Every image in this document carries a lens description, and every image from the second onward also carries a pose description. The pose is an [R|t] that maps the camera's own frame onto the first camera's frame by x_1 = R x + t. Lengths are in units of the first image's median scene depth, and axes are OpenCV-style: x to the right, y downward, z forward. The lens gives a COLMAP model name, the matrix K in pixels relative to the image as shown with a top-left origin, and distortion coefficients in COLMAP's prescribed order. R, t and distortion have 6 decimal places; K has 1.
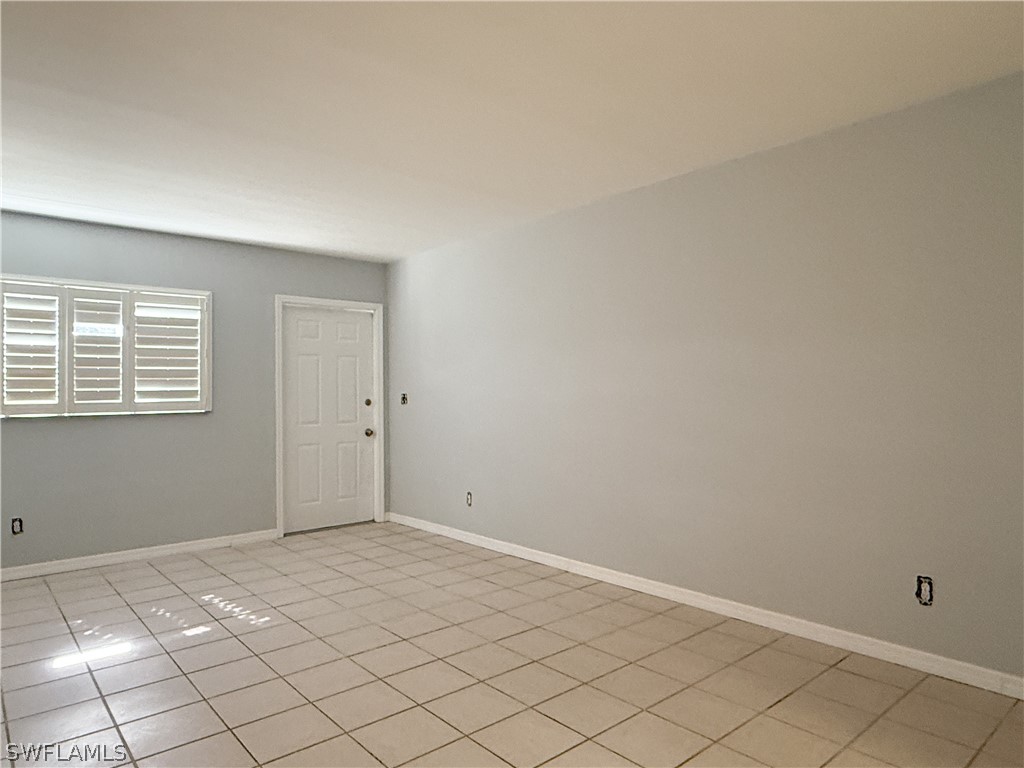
lens RADIAL K [[649.9, 0, 514.1], [0, 649.9, 375.8], [0, 0, 1]] dist [0.004011, 0.000634]
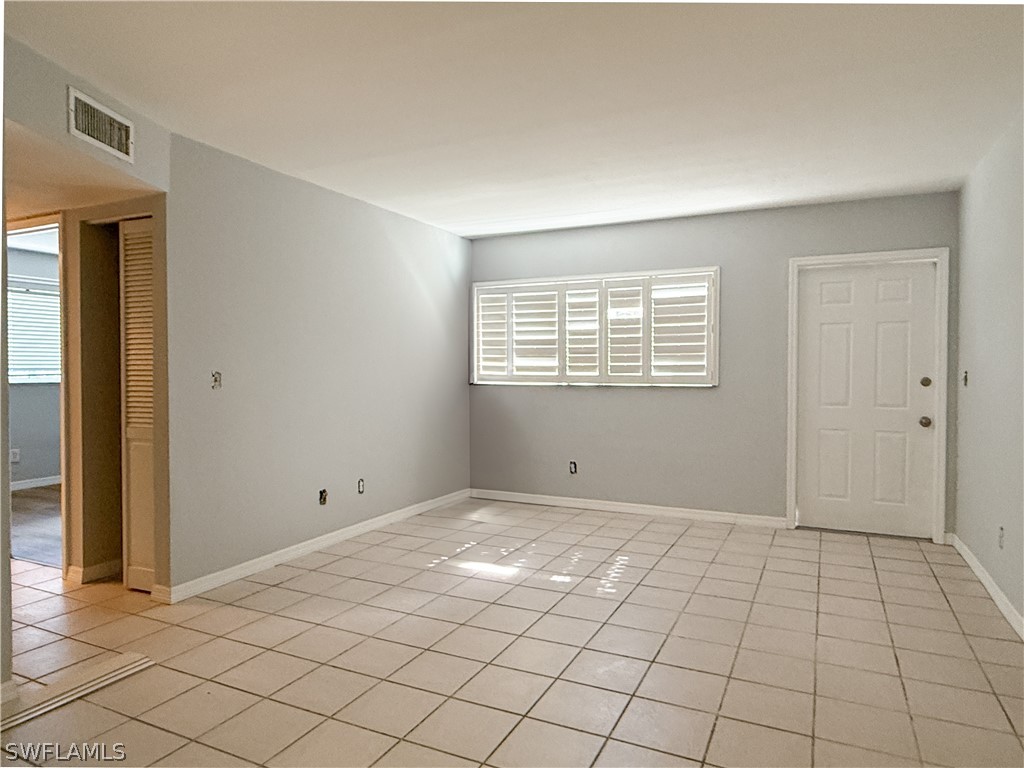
lens RADIAL K [[649.9, 0, 514.1], [0, 649.9, 375.8], [0, 0, 1]] dist [0.004011, 0.000634]
pose [[0.396847, 0.021116, -0.917642, 0.352043], [0.018355, 0.999353, 0.030935, 0.002158], [0.917701, -0.029119, 0.396202, 0.337121]]
